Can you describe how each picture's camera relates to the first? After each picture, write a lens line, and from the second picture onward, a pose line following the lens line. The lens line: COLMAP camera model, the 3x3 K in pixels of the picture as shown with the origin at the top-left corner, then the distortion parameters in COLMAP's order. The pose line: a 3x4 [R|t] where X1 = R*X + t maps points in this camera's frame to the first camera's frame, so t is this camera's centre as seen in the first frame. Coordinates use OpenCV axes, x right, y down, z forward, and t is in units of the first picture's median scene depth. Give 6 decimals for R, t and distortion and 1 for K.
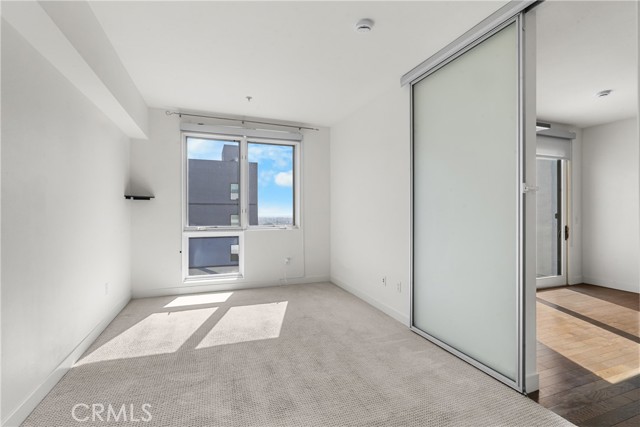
lens RADIAL K [[290.0, 0, 332.7], [0, 290.0, 219.6], [0, 0, 1]] dist [-0.001810, -0.000187]
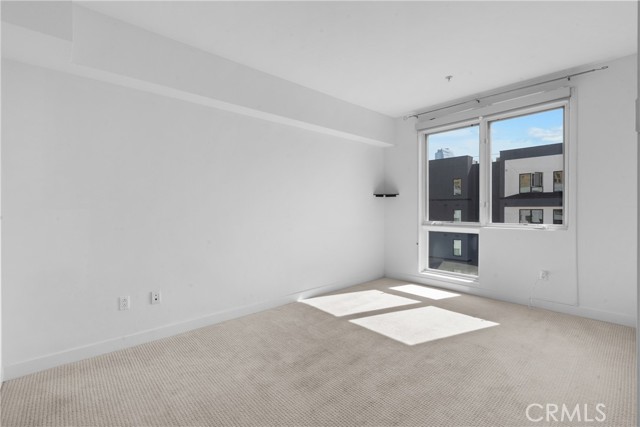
lens RADIAL K [[297.0, 0, 320.7], [0, 297.0, 216.3], [0, 0, 1]] dist [-0.008046, 0.003228]
pose [[0.348284, 0.021200, -0.937149, 0.383554], [-0.019544, 0.999691, 0.015352, -0.000488], [0.937185, 0.012969, 0.348591, 0.284001]]
